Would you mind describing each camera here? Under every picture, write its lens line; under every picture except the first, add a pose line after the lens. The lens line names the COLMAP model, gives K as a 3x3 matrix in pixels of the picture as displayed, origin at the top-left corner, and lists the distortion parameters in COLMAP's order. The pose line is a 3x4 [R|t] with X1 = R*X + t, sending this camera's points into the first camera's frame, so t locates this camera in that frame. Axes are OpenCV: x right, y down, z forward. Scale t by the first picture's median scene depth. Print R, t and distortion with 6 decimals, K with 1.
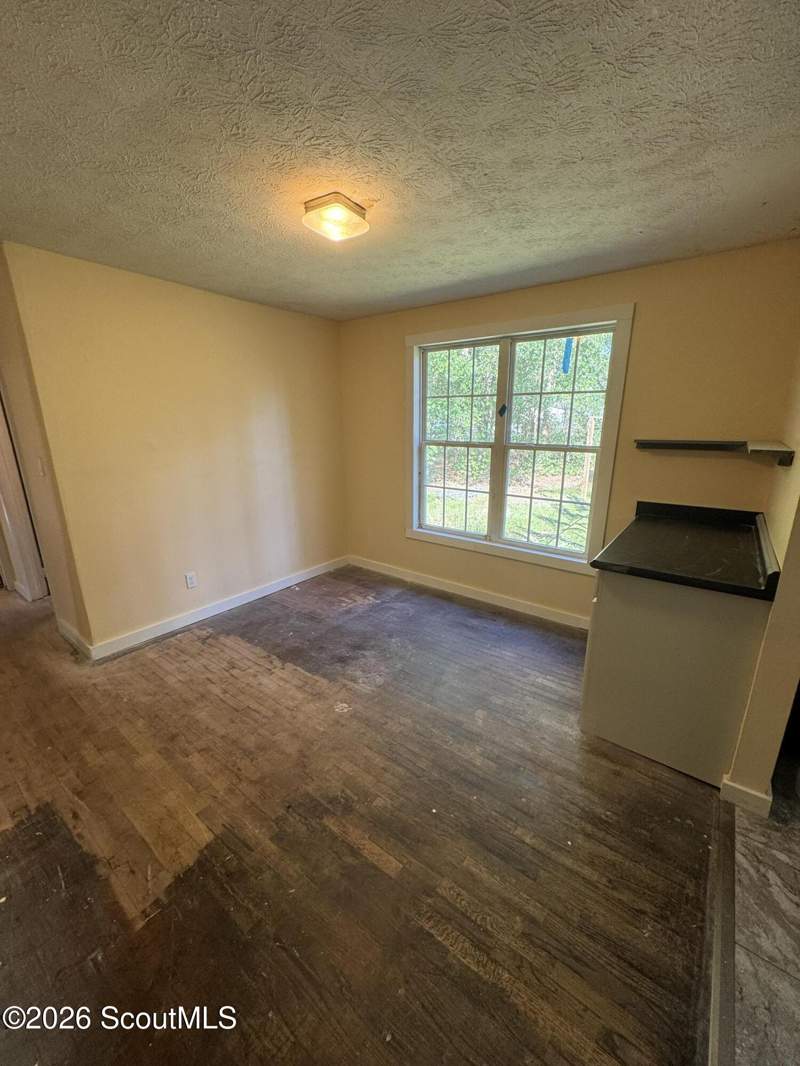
lens RADIAL K [[424.3, 0, 396.2], [0, 424.3, 533.8], [0, 0, 1]] dist [-0.001318, 0.000729]
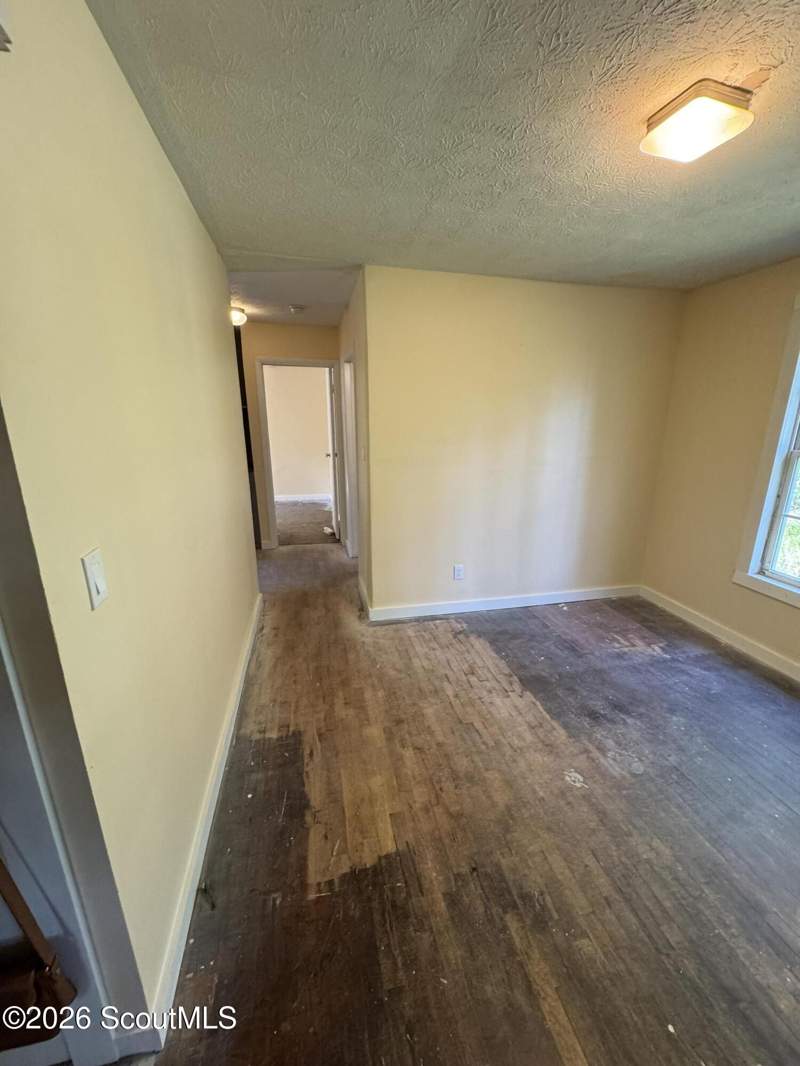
lens RADIAL K [[424.3, 0, 400.6], [0, 424.3, 532.8], [0, 0, 1]] dist [-0.001318, 0.000729]
pose [[0.770736, 0.178551, -0.611626, 0.022263], [-0.176953, 0.982154, 0.063733, -0.031572], [0.612090, 0.059107, 0.788576, 0.136583]]
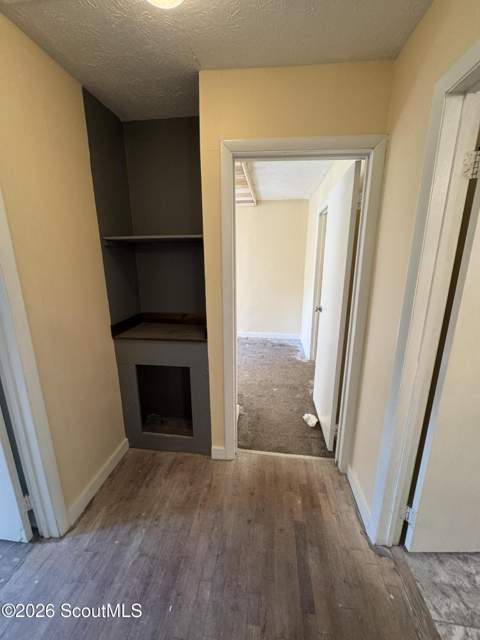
lens RADIAL K [[254.8, 0, 239.4], [0, 254.8, 318.4], [0, 0, 1]] dist [-0.001318, 0.000729]
pose [[0.513410, 0.208466, -0.832437, -1.105509], [-0.237127, 0.966739, 0.095849, -0.220590], [0.824731, 0.148183, 0.545767, 0.911159]]
